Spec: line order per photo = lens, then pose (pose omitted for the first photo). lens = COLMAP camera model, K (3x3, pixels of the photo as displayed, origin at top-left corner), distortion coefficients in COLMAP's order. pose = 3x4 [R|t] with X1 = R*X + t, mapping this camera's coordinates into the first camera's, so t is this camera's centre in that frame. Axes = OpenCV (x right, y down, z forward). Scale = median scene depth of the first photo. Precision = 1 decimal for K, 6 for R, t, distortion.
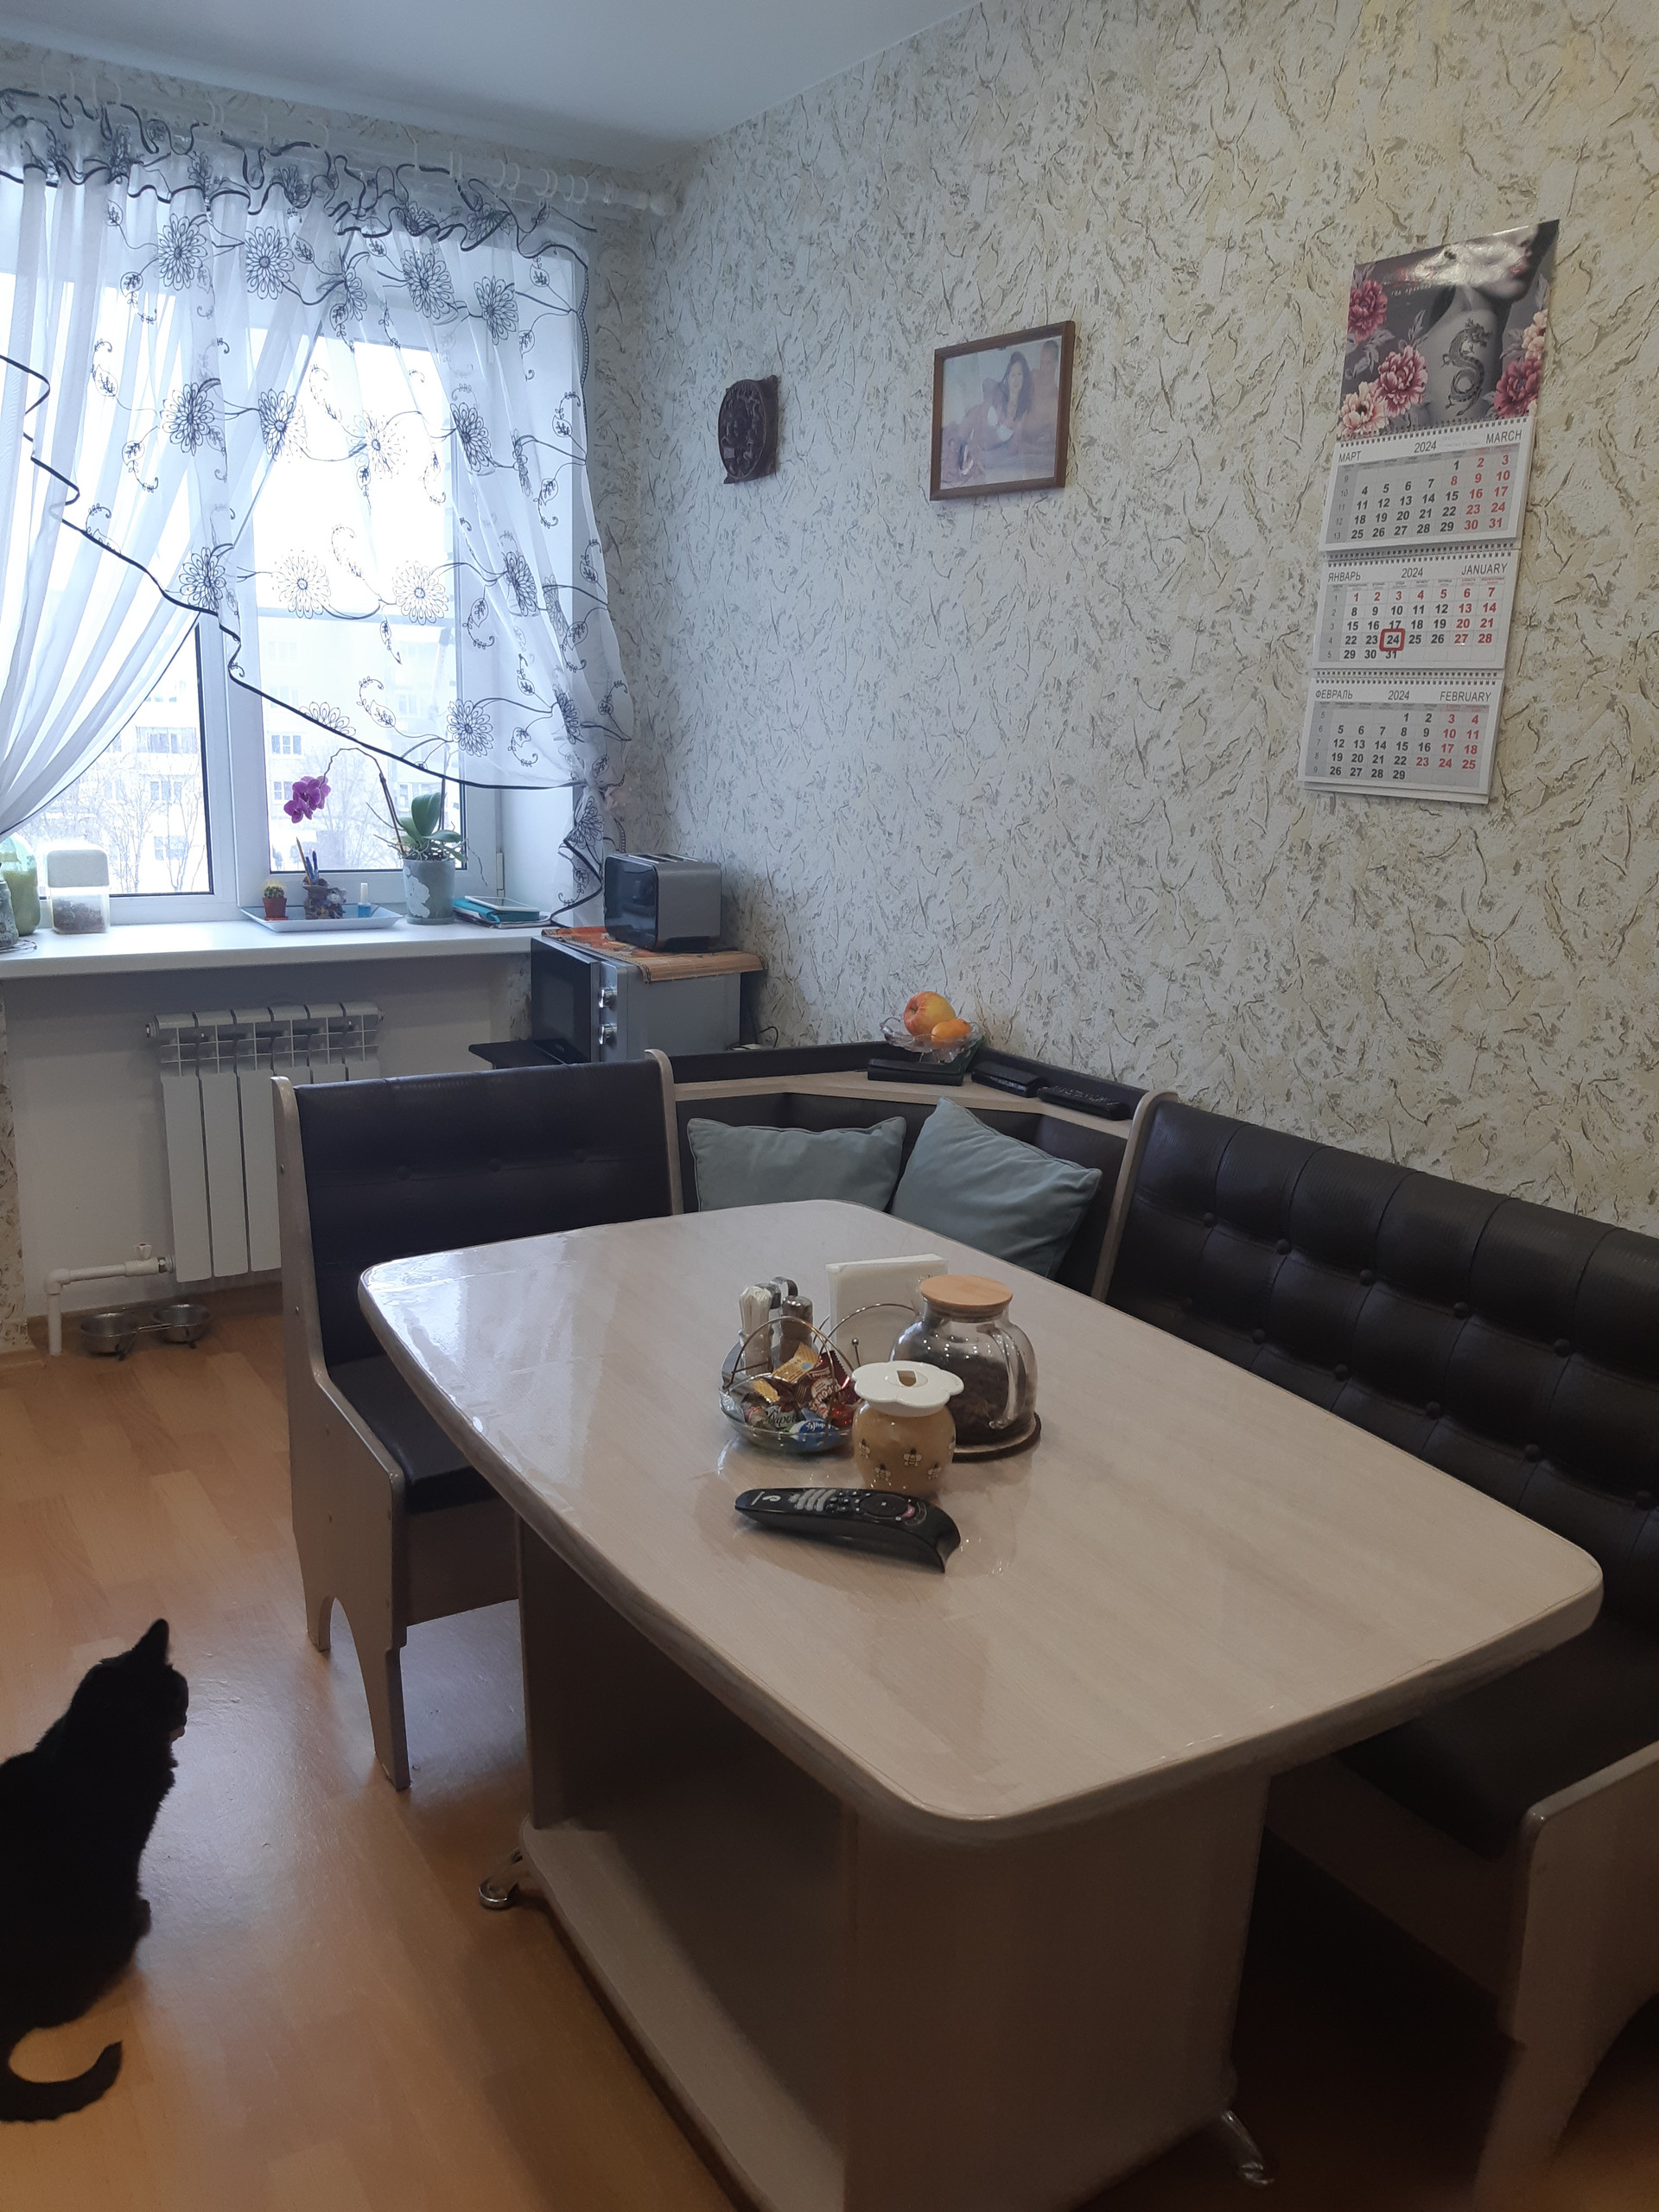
lens RADIAL K [[1706.2, 0, 828.5], [0, 1706.2, 1090.2], [0, 0, 1]] dist [0.058085, -0.109319]
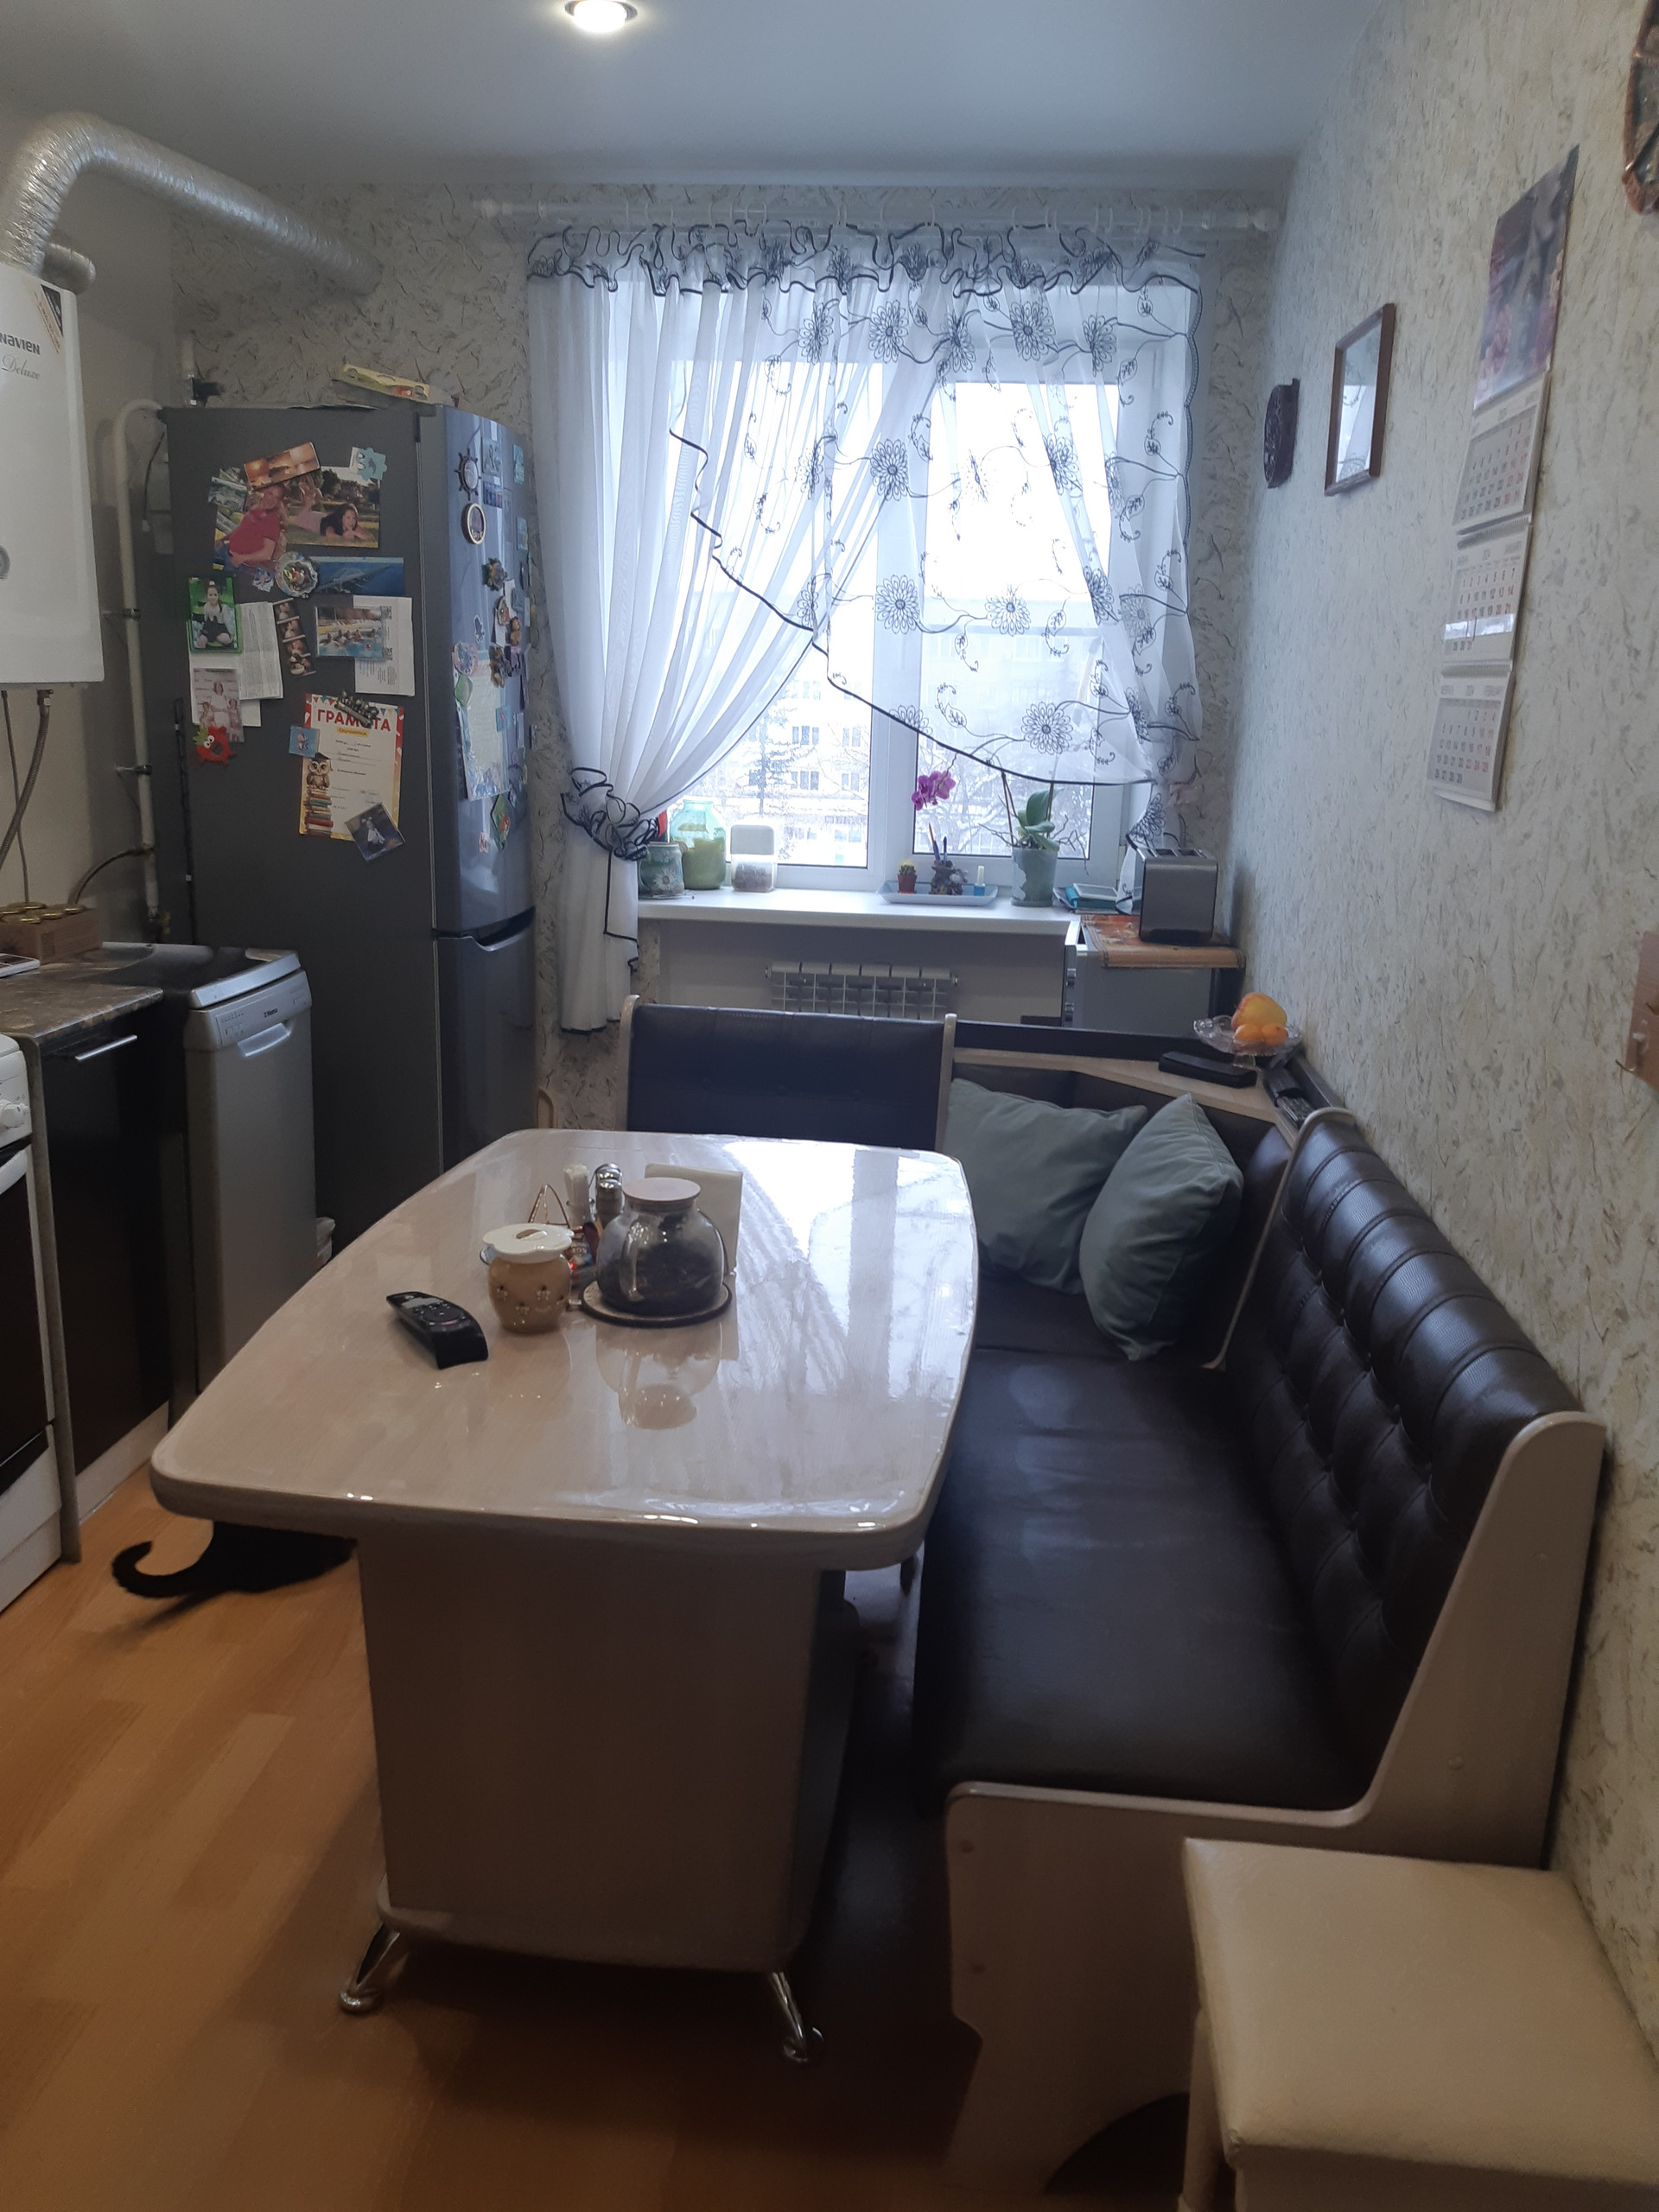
lens RADIAL K [[1706.2, 0, 829.2], [0, 1706.2, 1099.5], [0, 0, 1]] dist [0.058085, -0.109319]
pose [[0.787077, 0.138677, -0.601065, 0.391492], [-0.139516, 0.989173, 0.045529, -0.006795], [0.600871, 0.048024, 0.797902, 0.052673]]
